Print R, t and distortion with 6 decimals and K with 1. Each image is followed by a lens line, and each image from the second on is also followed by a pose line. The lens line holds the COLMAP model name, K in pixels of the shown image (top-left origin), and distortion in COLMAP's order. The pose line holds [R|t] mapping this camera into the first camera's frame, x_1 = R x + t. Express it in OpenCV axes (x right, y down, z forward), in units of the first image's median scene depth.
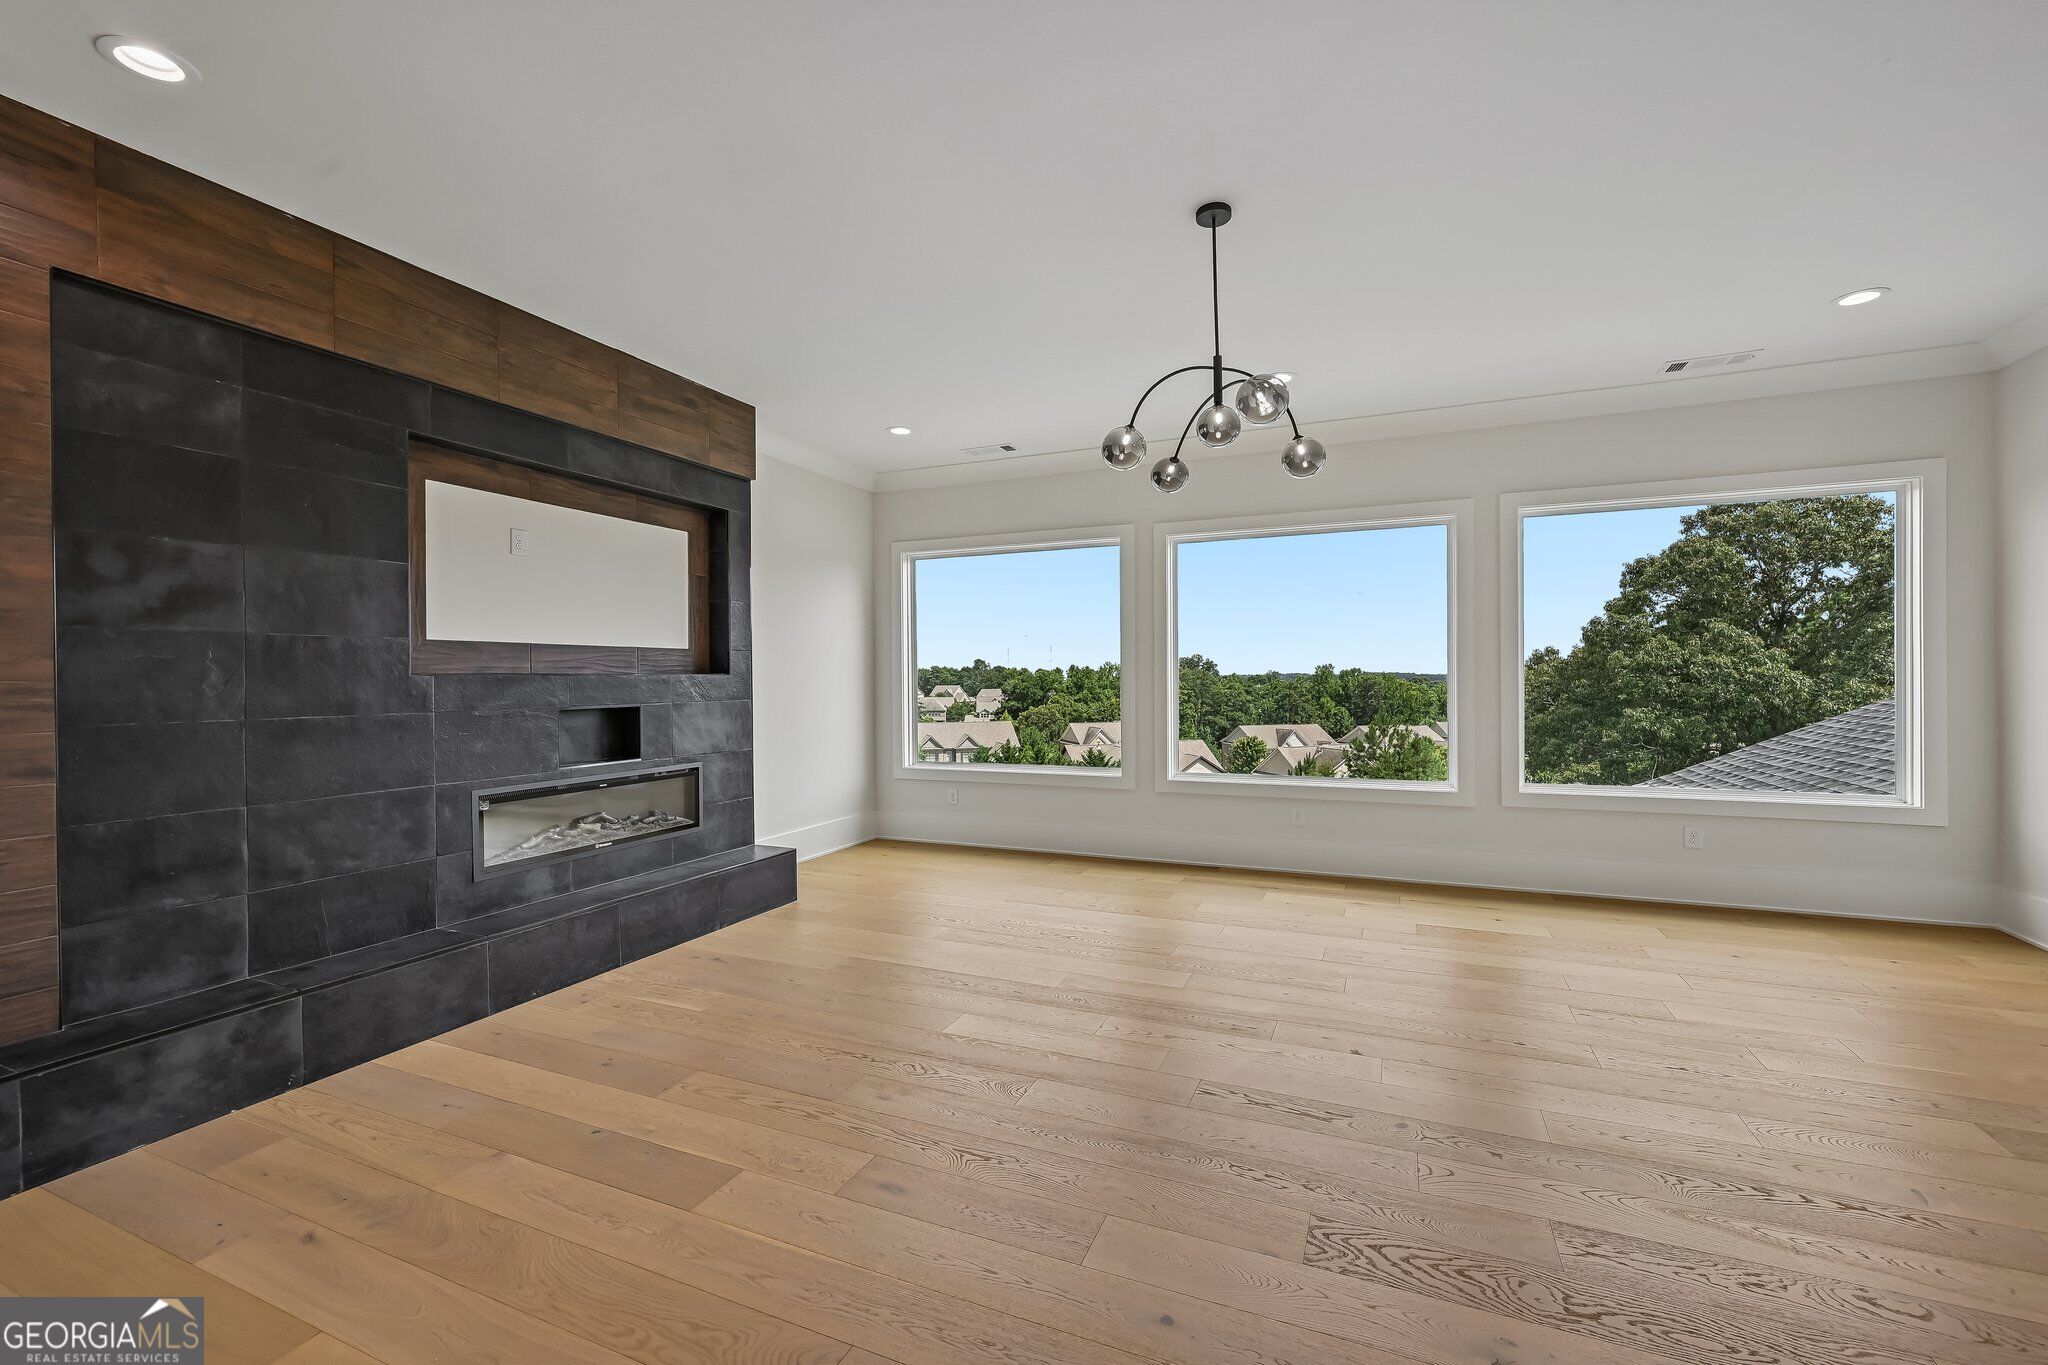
lens RADIAL K [[832.7, 0, 1024.0], [0, 832.7, 682.5], [0, 0, 1]] dist [0.010177, -0.000020]
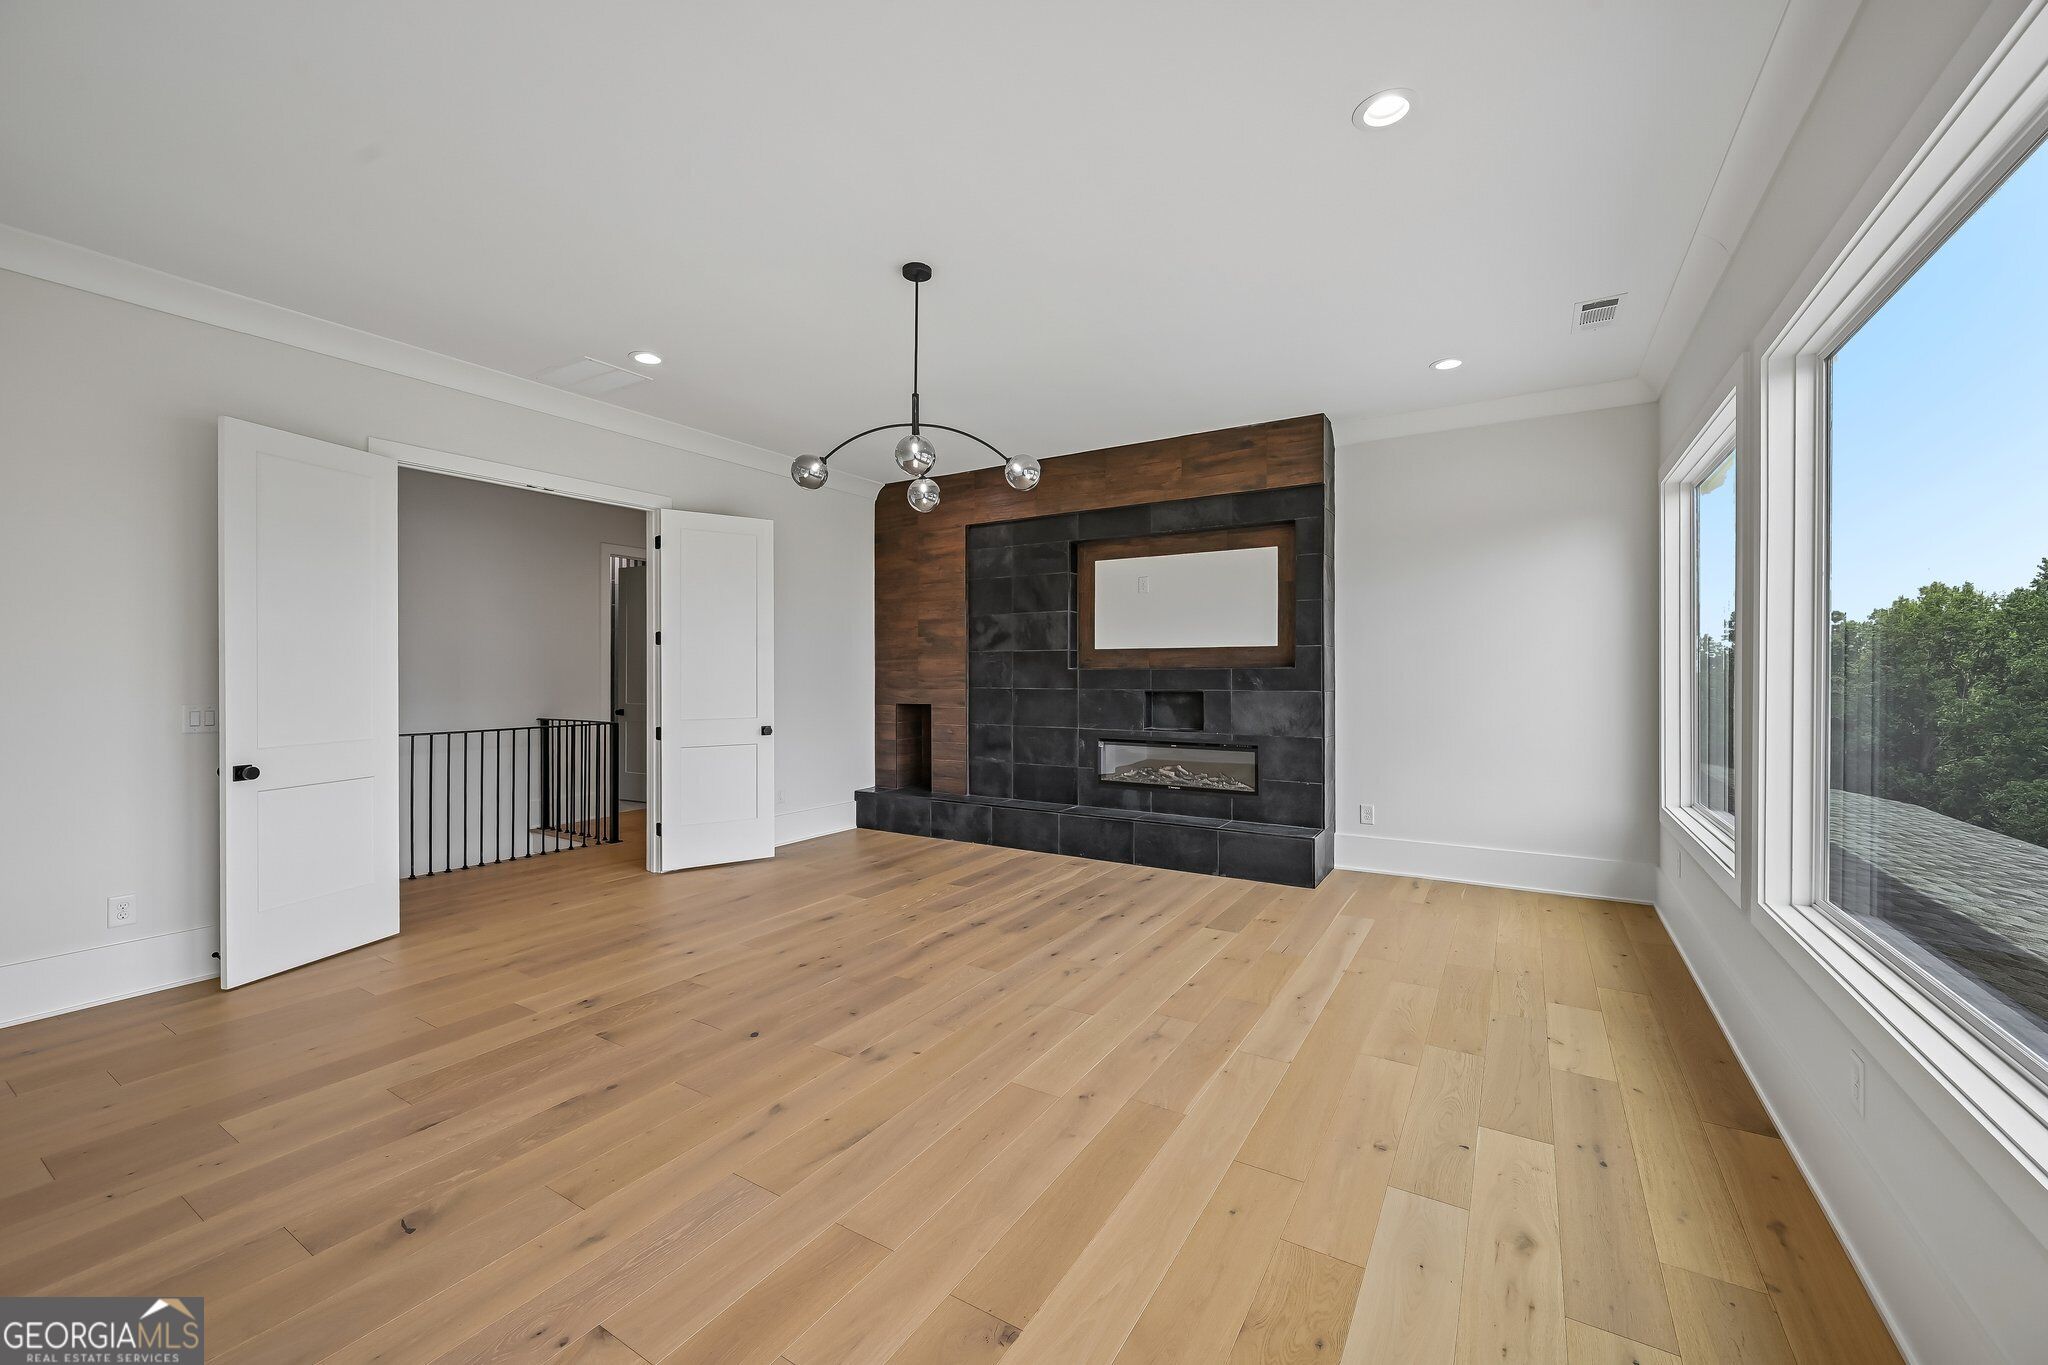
lens RADIAL K [[821.0, 0, 1022.6], [0, 821.0, 671.6], [0, 0, 1]] dist [0.000517, -0.000006]
pose [[-0.139146, 0.008915, -0.990232, 0.861764], [-0.002326, 0.999954, 0.009329, -0.014878], [0.990269, 0.003602, -0.139119, 0.873799]]
